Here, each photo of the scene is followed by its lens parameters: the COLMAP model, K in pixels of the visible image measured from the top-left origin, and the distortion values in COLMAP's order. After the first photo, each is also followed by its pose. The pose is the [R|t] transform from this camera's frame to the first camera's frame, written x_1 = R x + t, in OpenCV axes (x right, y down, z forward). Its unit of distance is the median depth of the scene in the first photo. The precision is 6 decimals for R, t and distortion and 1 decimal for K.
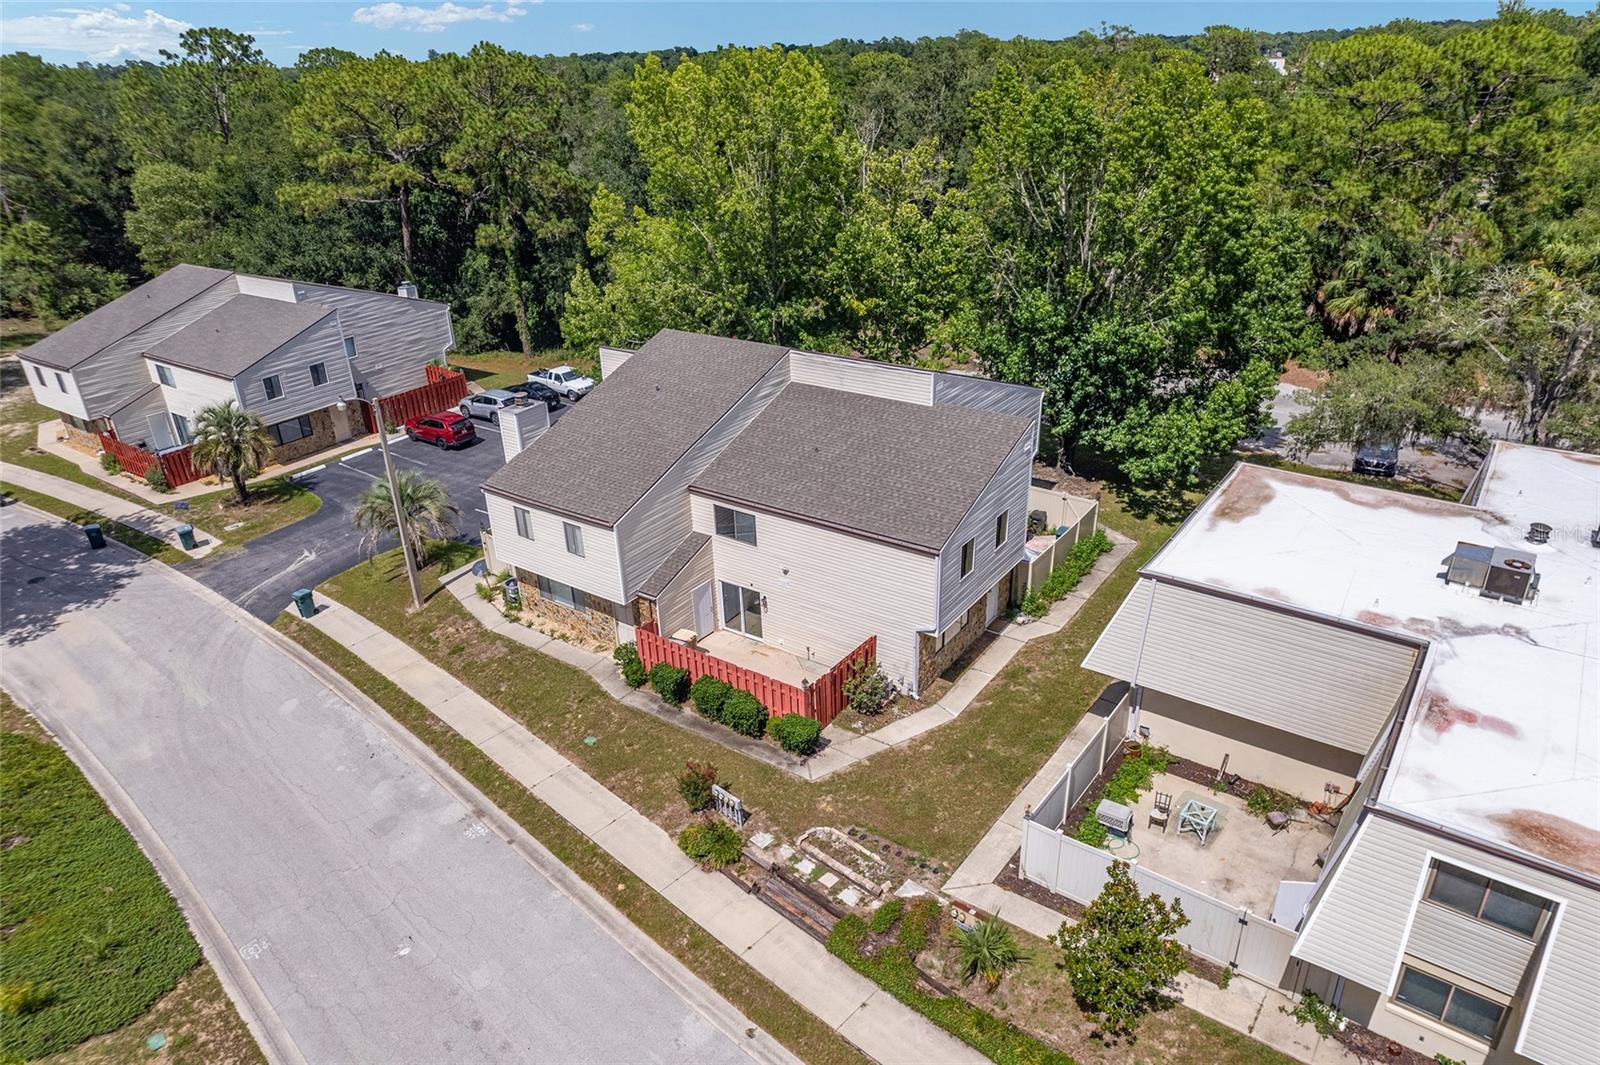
lens RADIAL K [[1021.8, 0, 804.8], [0, 1021.8, 547.4], [0, 0, 1]] dist [-0.076487, 0.076408]
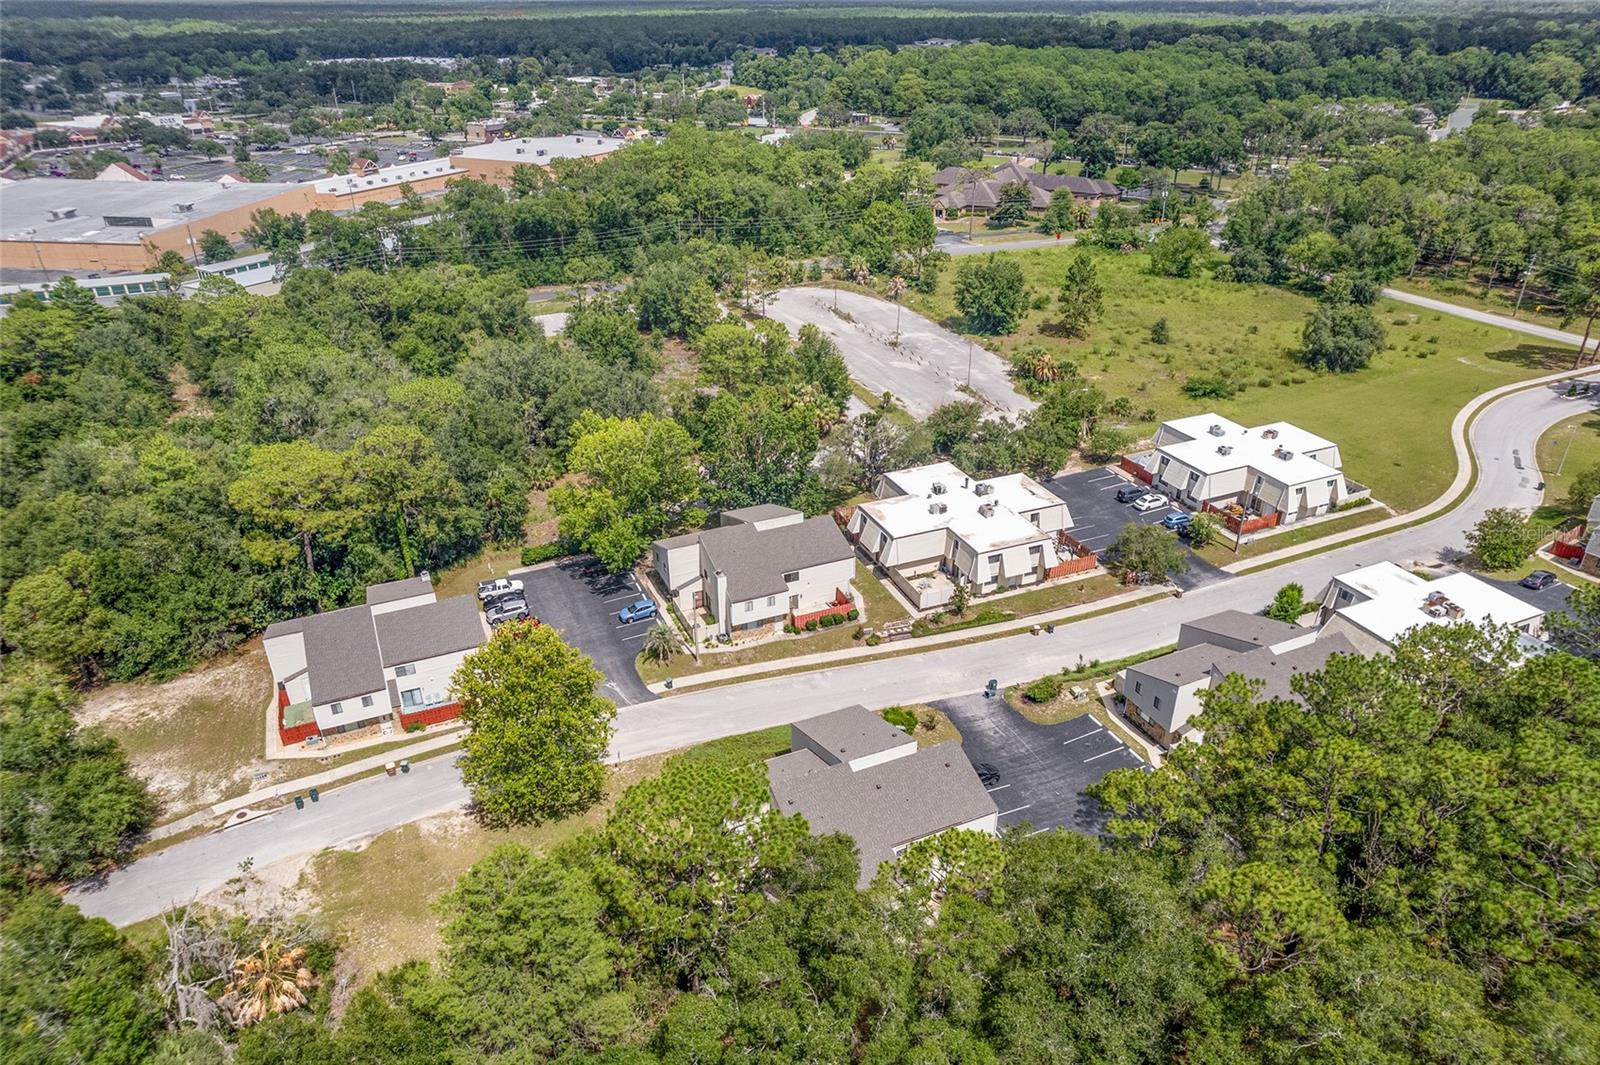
lens RADIAL K [[1047.7, 0, 803.6], [0, 1047.7, 534.8], [0, 0, 1]] dist [-0.077257, 0.085346]
pose [[0.513321, -0.372091, 0.773337, -2.669429], [0.368711, 0.909333, 0.192785, -0.801917], [-0.774954, 0.186178, 0.603973, -1.103128]]
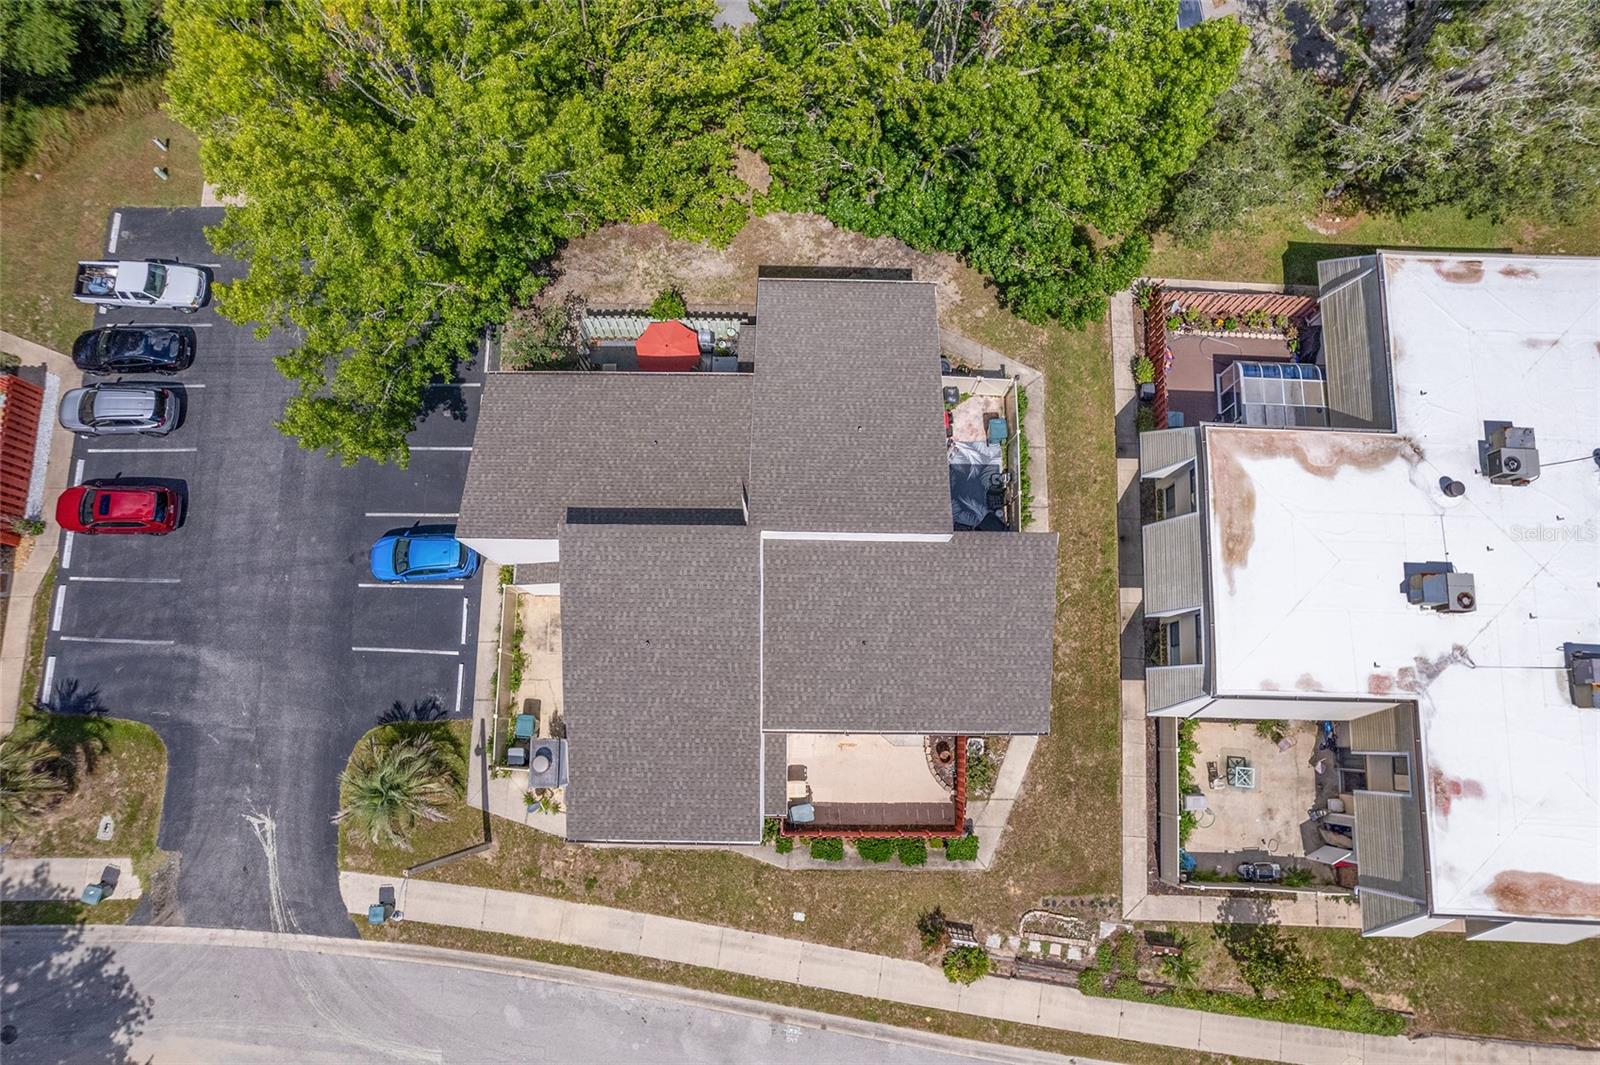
lens RADIAL K [[1026.4, 0, 804.8], [0, 1026.4, 542.8], [0, 0, 1]] dist [-0.083223, 0.085318]
pose [[0.824944, -0.547980, 0.138508, -0.123501], [0.222080, 0.539594, 0.812107, -0.998997], [-0.519757, -0.639184, 0.566831, 0.567283]]
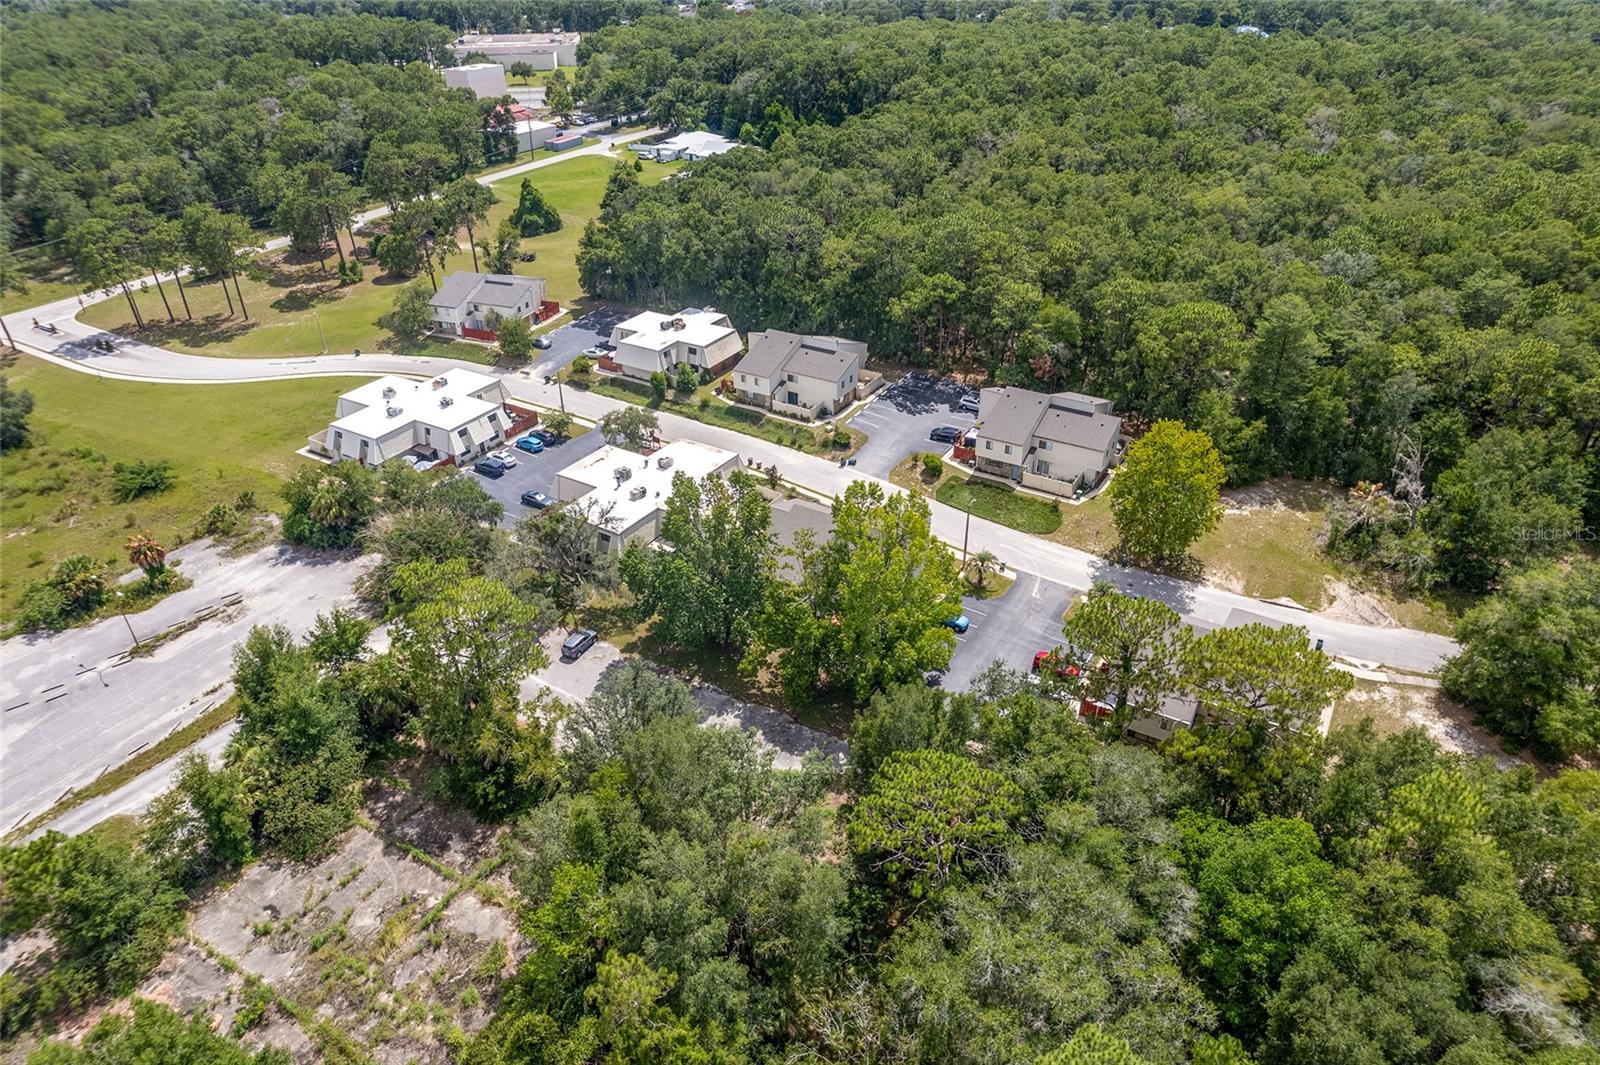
lens RADIAL K [[1024.5, 0, 800.7], [0, 1024.5, 540.7], [0, 0, 1]] dist [-0.064230, 0.055316]
pose [[-0.997149, 0.068617, -0.031383, 0.232161], [0.009717, 0.529238, 0.848418, -3.084218], [0.074825, 0.845694, -0.528396, 3.010063]]
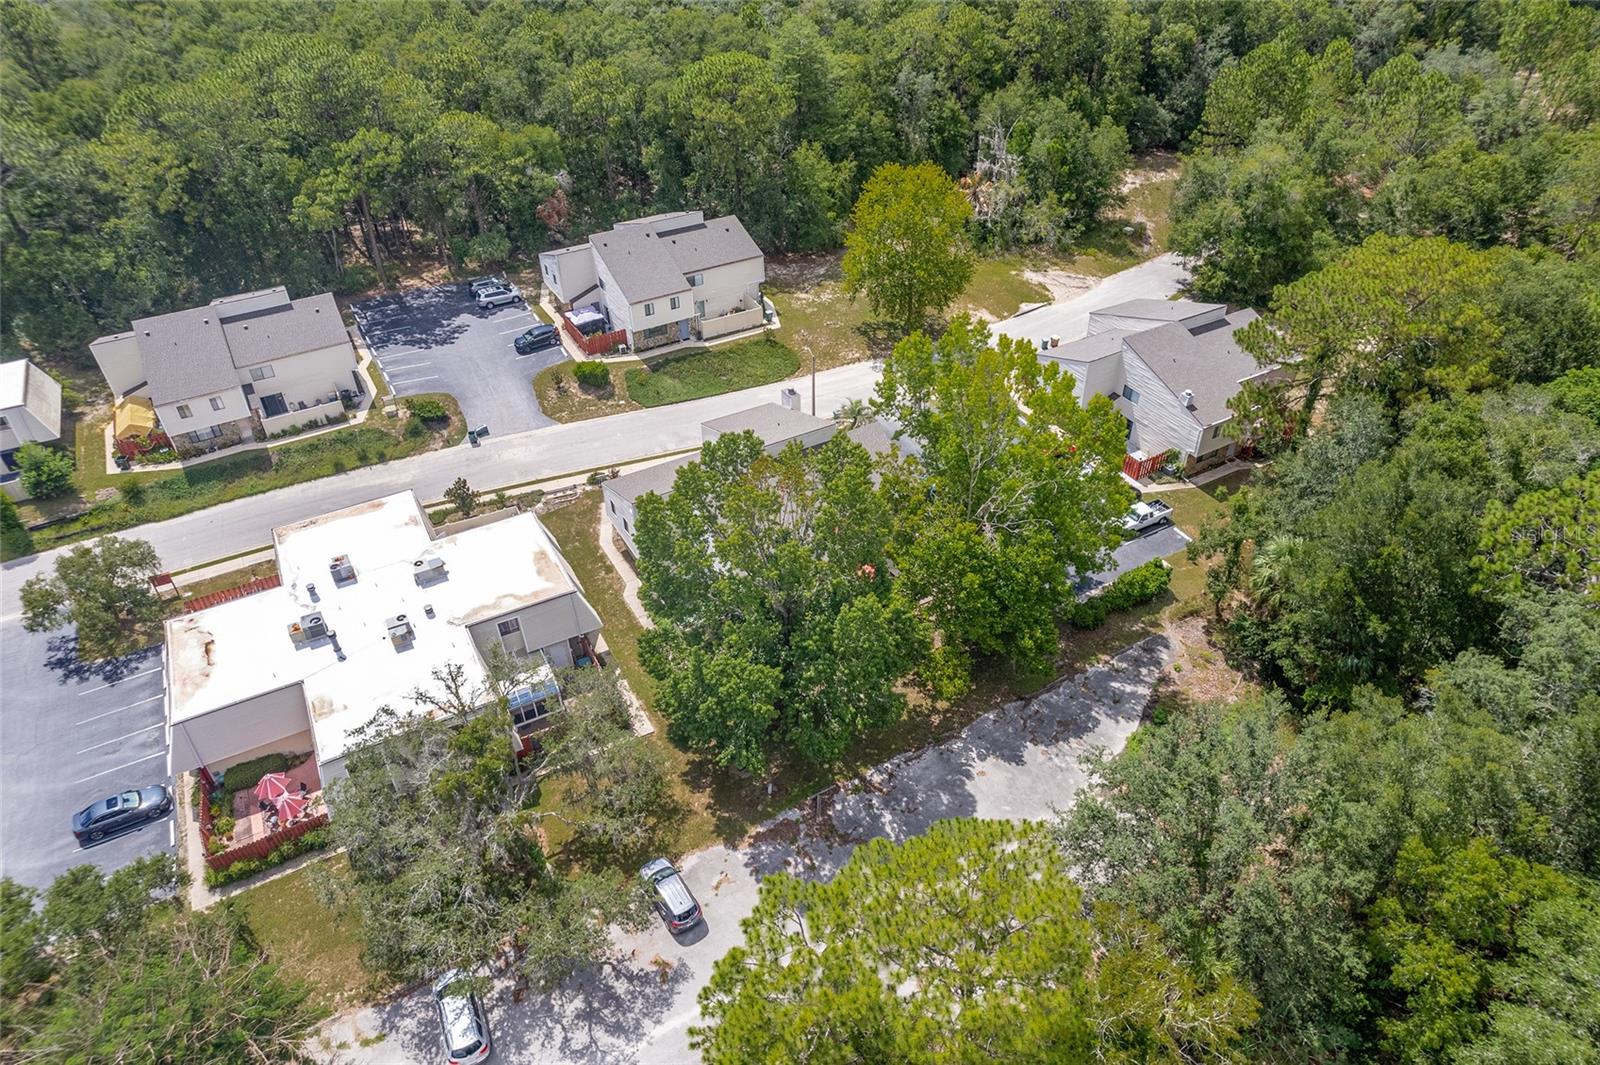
lens RADIAL K [[1028.1, 0, 804.2], [0, 1028.1, 543.6], [0, 0, 1]] dist [-0.078492, 0.077115]
pose [[-0.429301, 0.586489, -0.686827, 1.556823], [-0.378052, 0.573948, 0.726402, -1.723379], [0.820230, 0.571502, -0.024674, 1.399623]]
